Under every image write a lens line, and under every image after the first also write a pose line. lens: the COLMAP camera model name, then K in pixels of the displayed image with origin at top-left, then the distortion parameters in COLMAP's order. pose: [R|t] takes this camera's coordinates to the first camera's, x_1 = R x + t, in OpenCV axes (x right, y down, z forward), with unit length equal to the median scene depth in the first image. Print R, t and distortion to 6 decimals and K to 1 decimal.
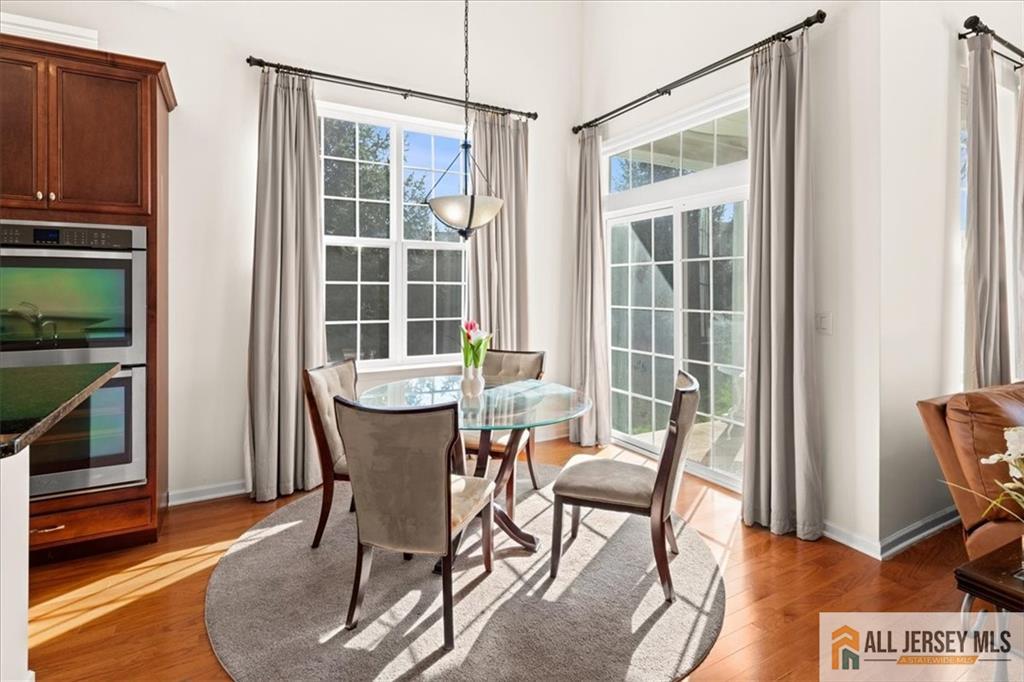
lens RADIAL K [[502.2, 0, 513.6], [0, 502.2, 288.6], [0, 0, 1]] dist [-0.000945, -0.002200]
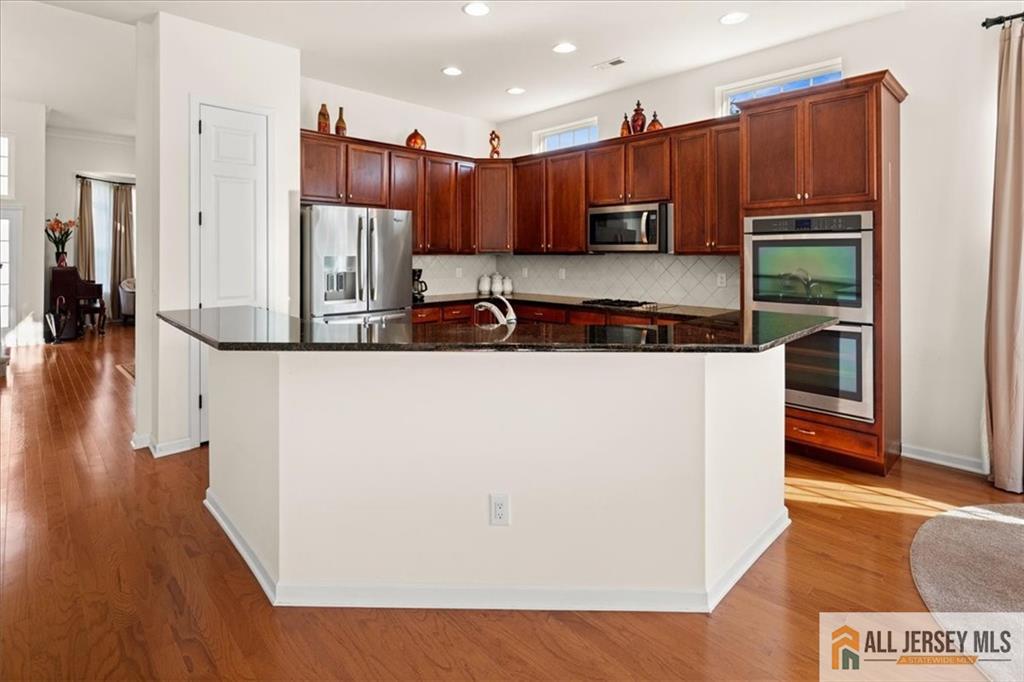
lens RADIAL K [[511.9, 0, 508.7], [0, 511.9, 253.9], [0, 0, 1]] dist [0.003795, 0.000044]
pose [[0.254913, -0.000983, -0.966963, 0.232618], [0.001566, 0.999999, -0.000604, -0.018902], [0.966963, -0.001360, 0.254915, -0.160517]]
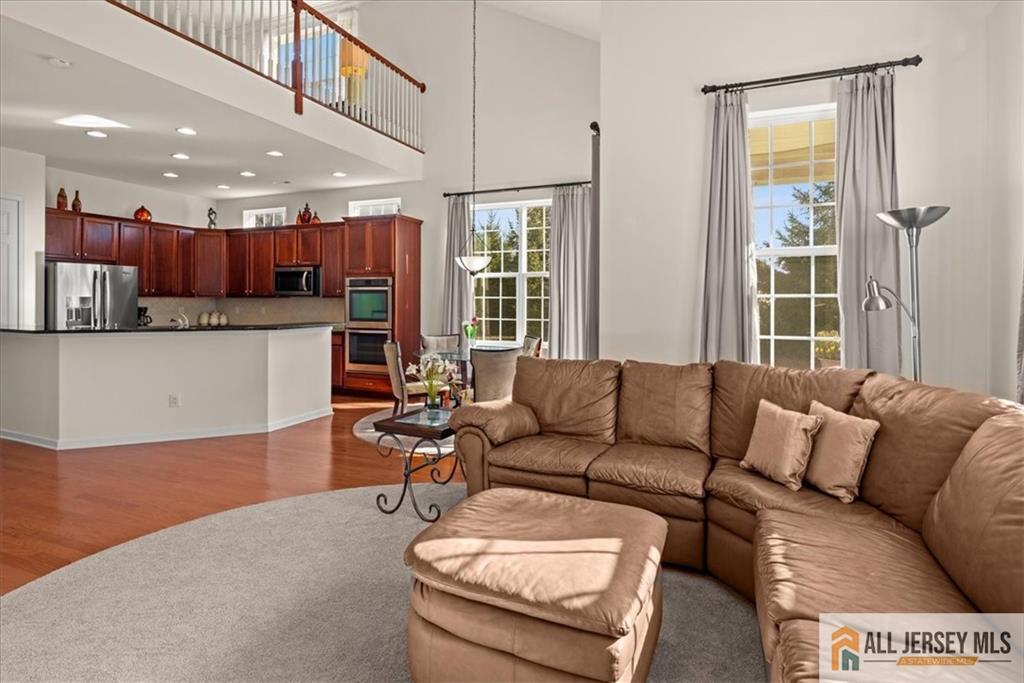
lens RADIAL K [[519.0, 0, 515.5], [0, 519.0, 300.6], [0, 0, 1]] dist [0.002809, -0.001715]
pose [[0.630878, 0.001460, -0.775881, 1.719661], [-0.002999, 0.999995, -0.000556, -0.000012], [0.775877, 0.002678, 0.630879, -0.209122]]
